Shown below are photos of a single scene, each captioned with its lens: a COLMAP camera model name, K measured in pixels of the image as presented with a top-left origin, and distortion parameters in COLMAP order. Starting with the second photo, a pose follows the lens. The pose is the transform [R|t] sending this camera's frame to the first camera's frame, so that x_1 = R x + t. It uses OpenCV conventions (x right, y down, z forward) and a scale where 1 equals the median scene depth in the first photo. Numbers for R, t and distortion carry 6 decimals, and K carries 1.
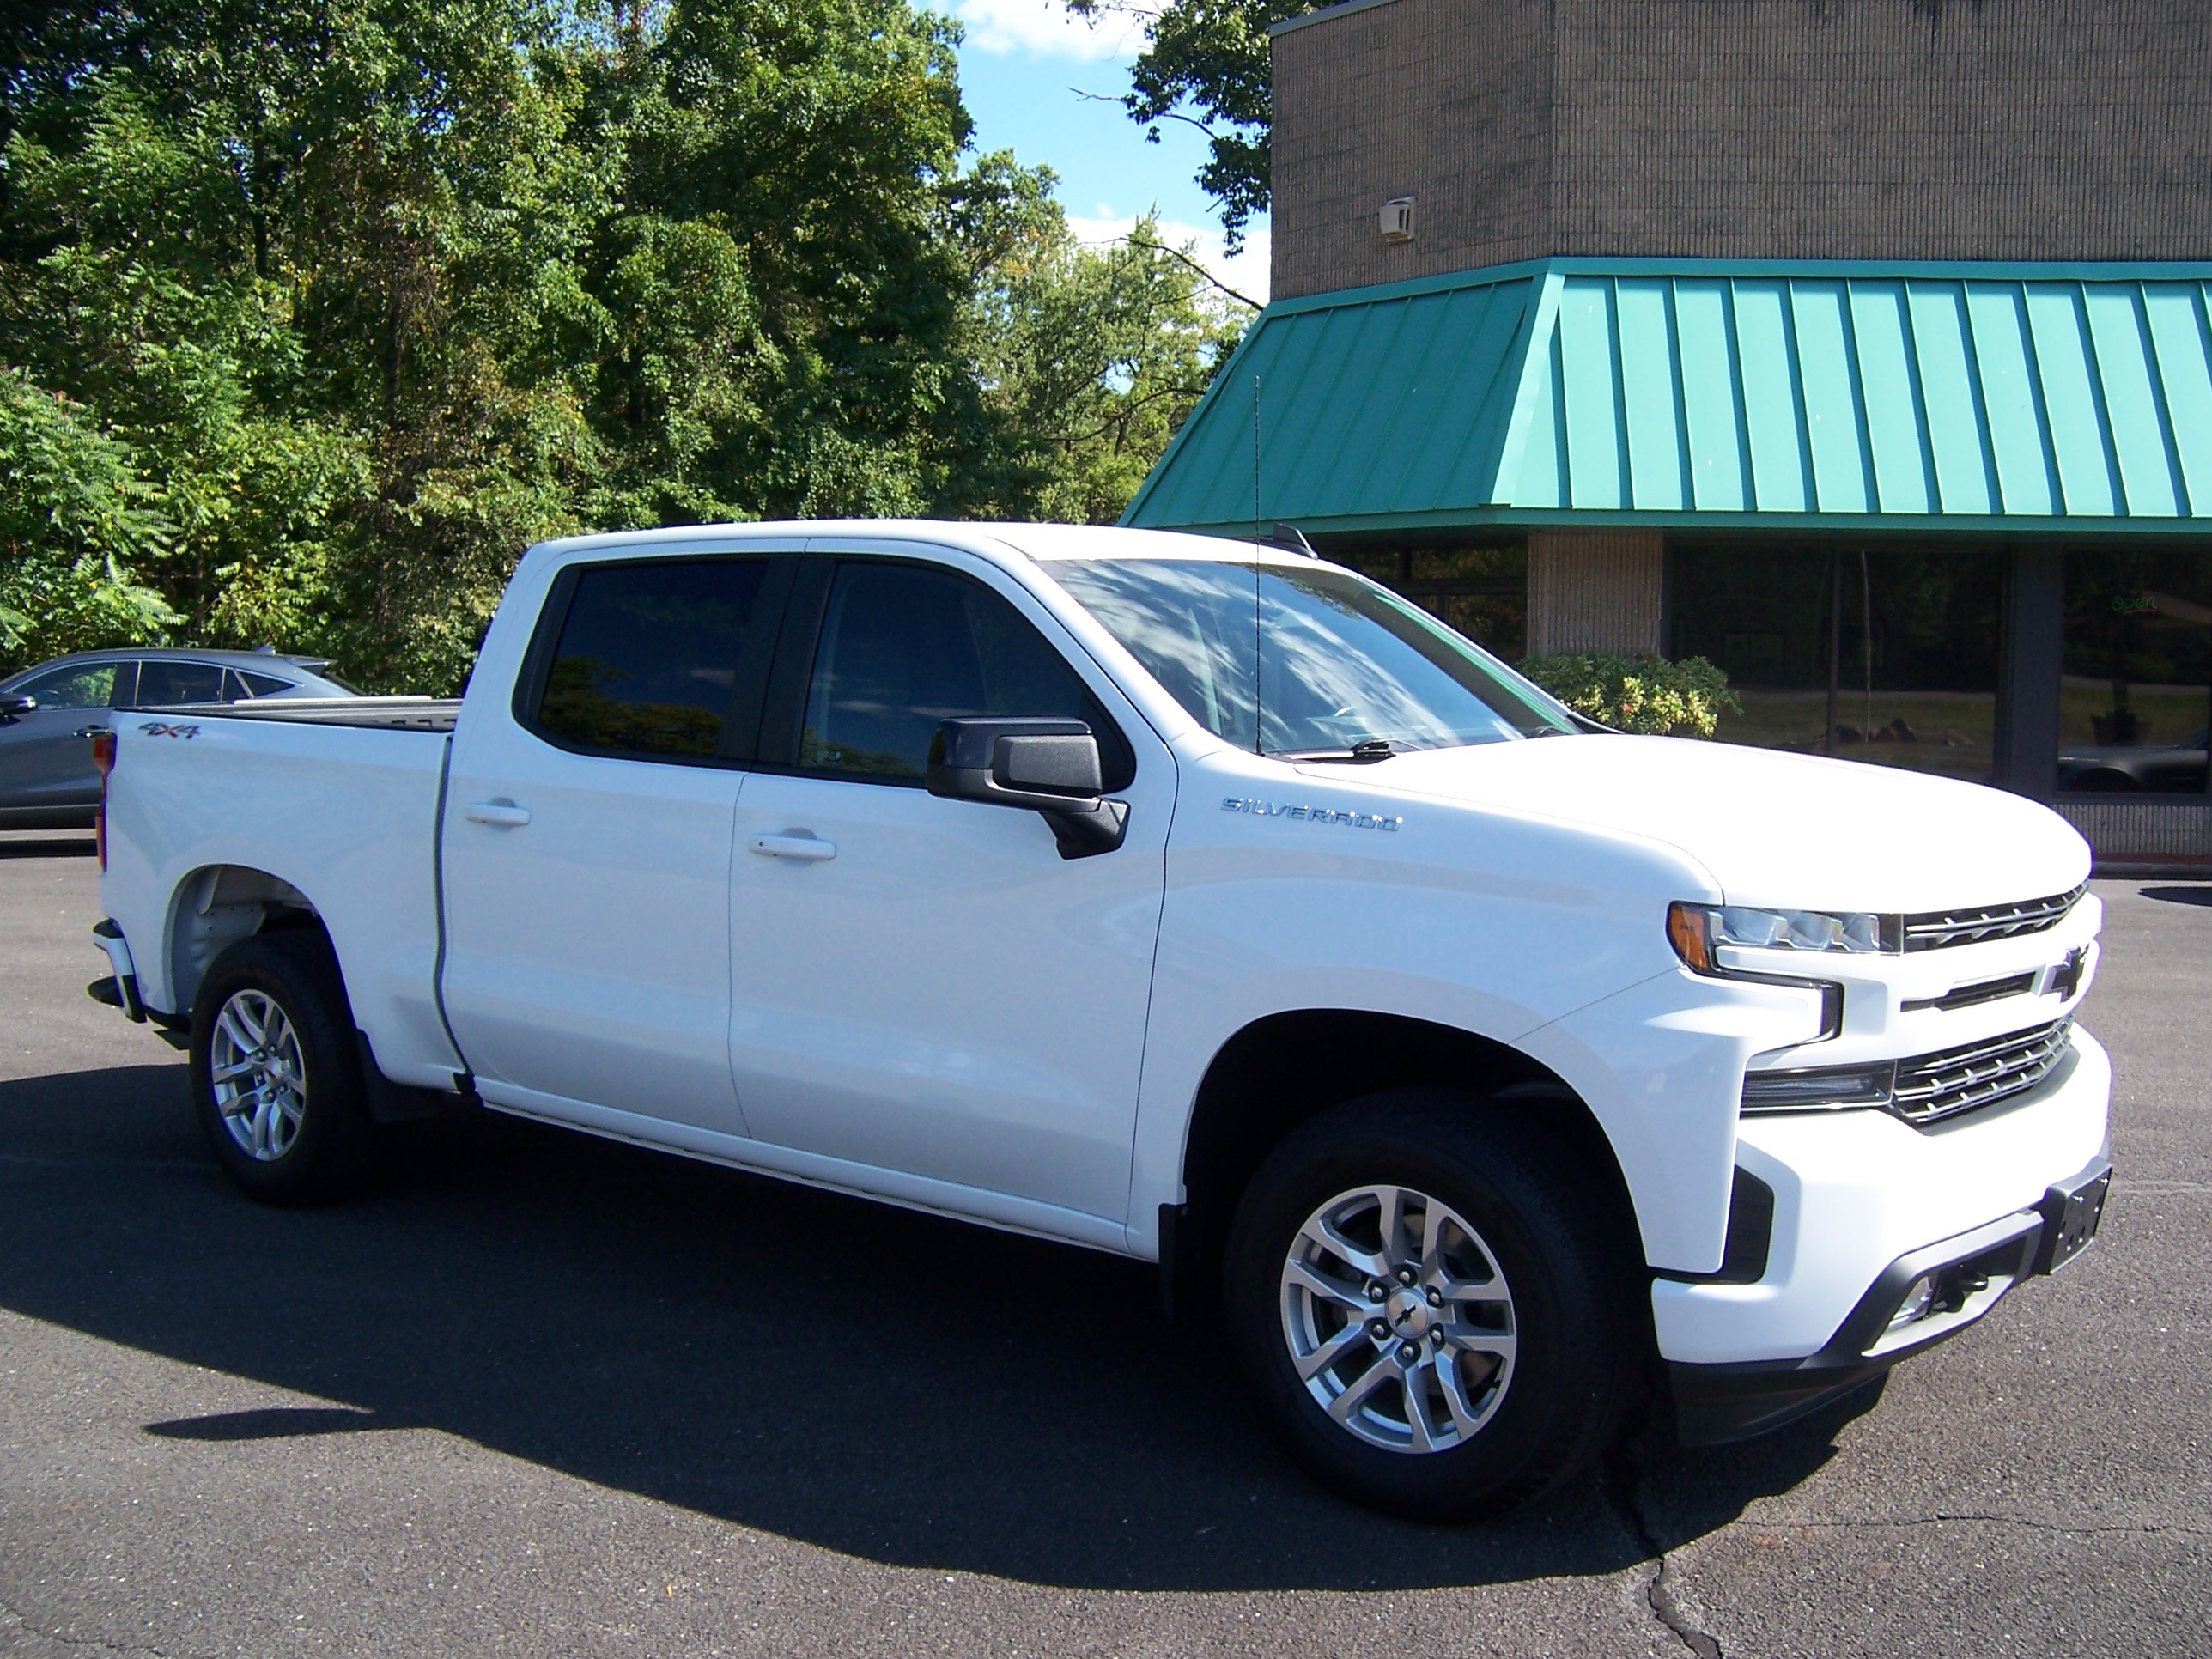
lens RADIAL K [[2069.7, 0, 1112.7], [0, 2069.7, 832.1], [0, 0, 1]] dist [-0.017955, 0.000000]
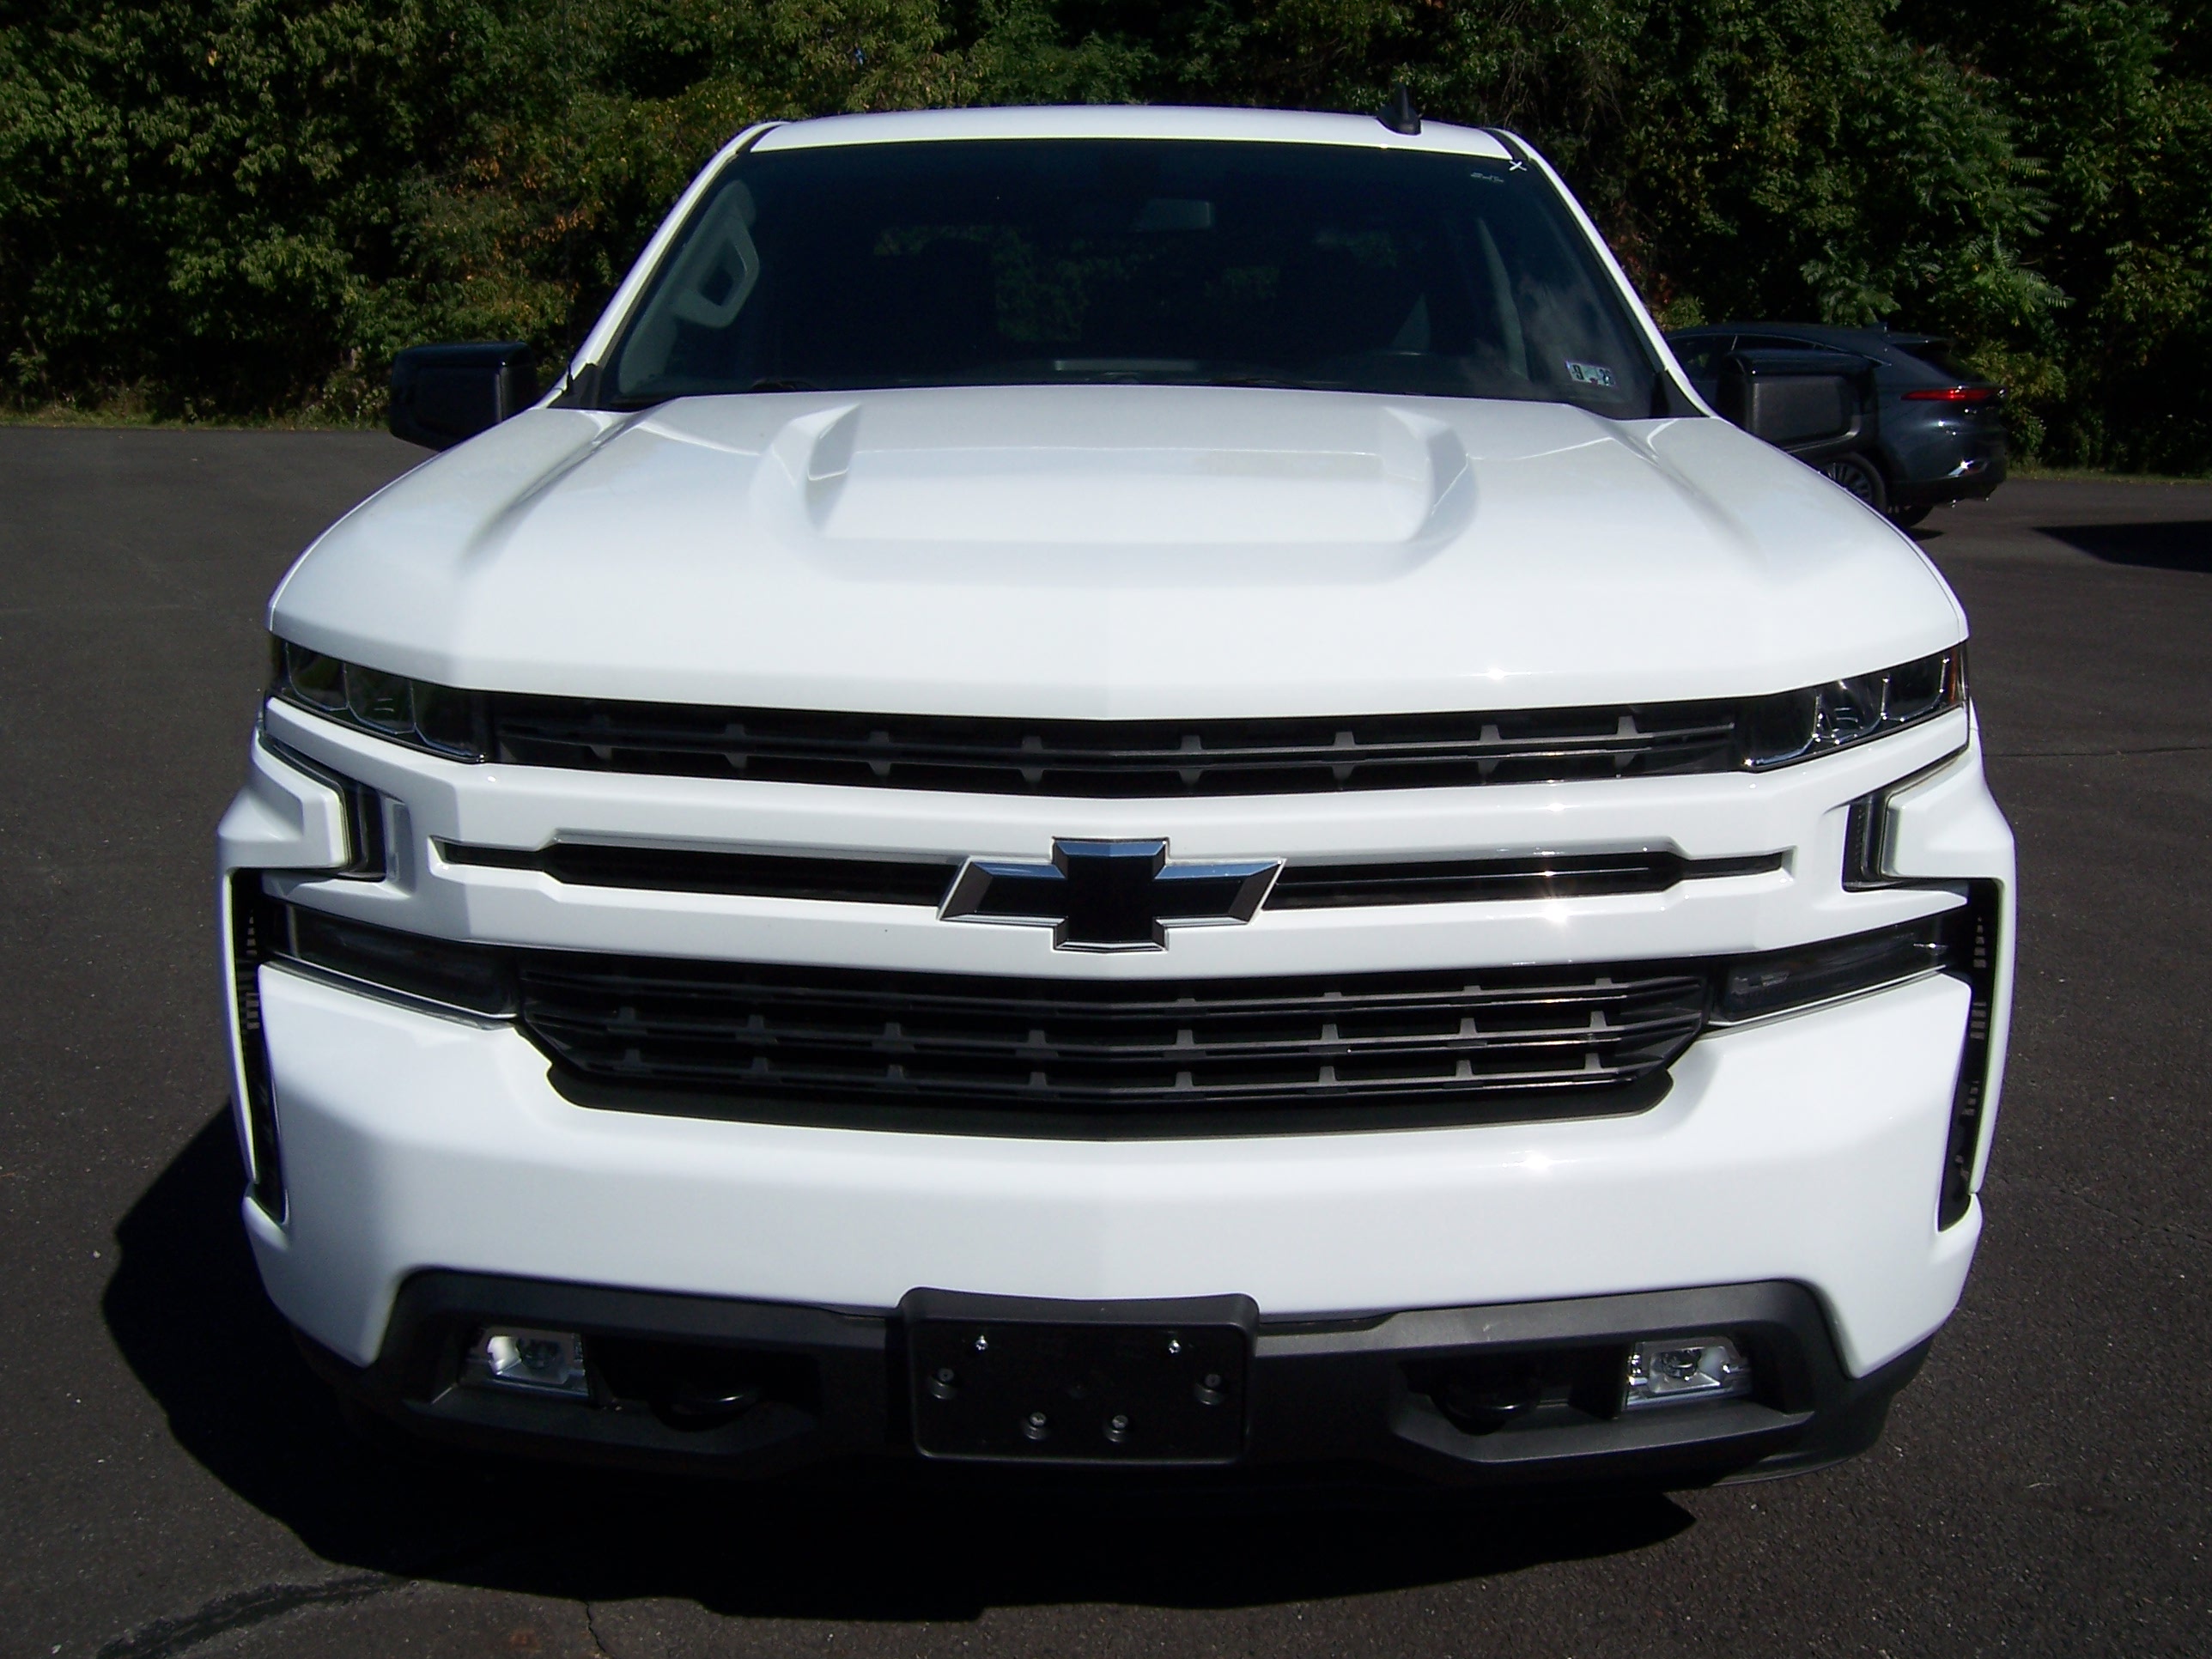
lens RADIAL K [[2069.7, 0, 1105.7], [0, 2069.7, 835.2], [0, 0, 1]] dist [-0.017955, 0.000000]
pose [[0.615796, 0.186225, -0.765582, 0.812346], [-0.071880, 0.980893, 0.180782, -0.028466], [0.784620, -0.056295, 0.617416, 0.708110]]
